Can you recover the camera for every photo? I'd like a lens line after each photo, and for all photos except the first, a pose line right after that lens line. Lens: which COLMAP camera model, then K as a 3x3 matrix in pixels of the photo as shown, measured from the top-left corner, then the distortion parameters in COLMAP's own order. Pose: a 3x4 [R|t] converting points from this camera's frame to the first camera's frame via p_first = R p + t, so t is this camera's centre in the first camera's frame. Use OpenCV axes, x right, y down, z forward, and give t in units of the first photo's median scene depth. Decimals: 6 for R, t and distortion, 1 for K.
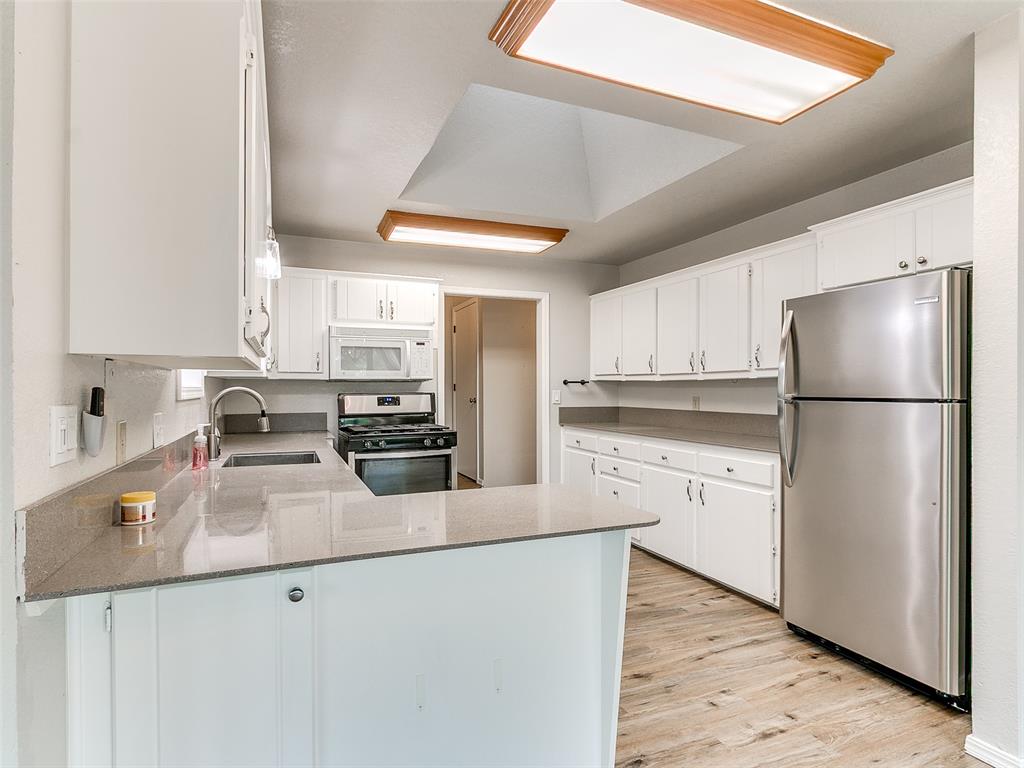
lens RADIAL K [[529.9, 0, 510.0], [0, 529.9, 388.5], [0, 0, 1]] dist [0.000271, -0.001282]
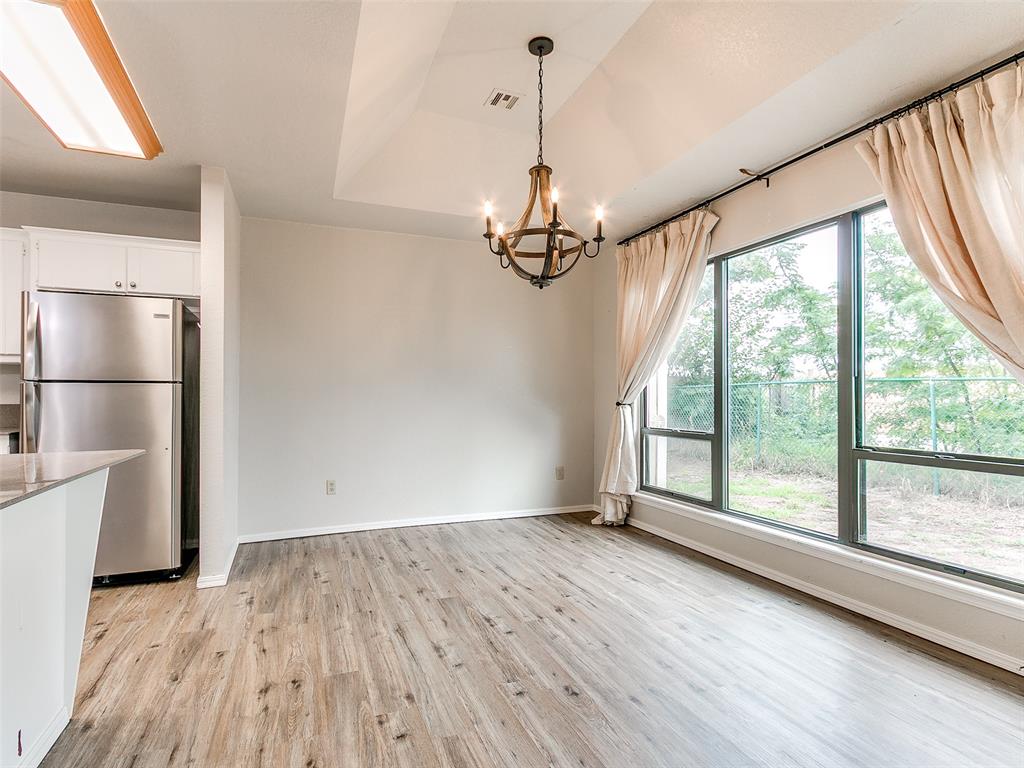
lens RADIAL K [[529.9, 0, 492.8], [0, 529.9, 389.0], [0, 0, 1]] dist [0.000271, -0.001282]
pose [[0.029874, 0.013582, 0.999461, -0.691859], [-0.000452, 0.999908, -0.013574, 0.062619], [-0.999554, -0.000047, 0.029877, 0.007242]]
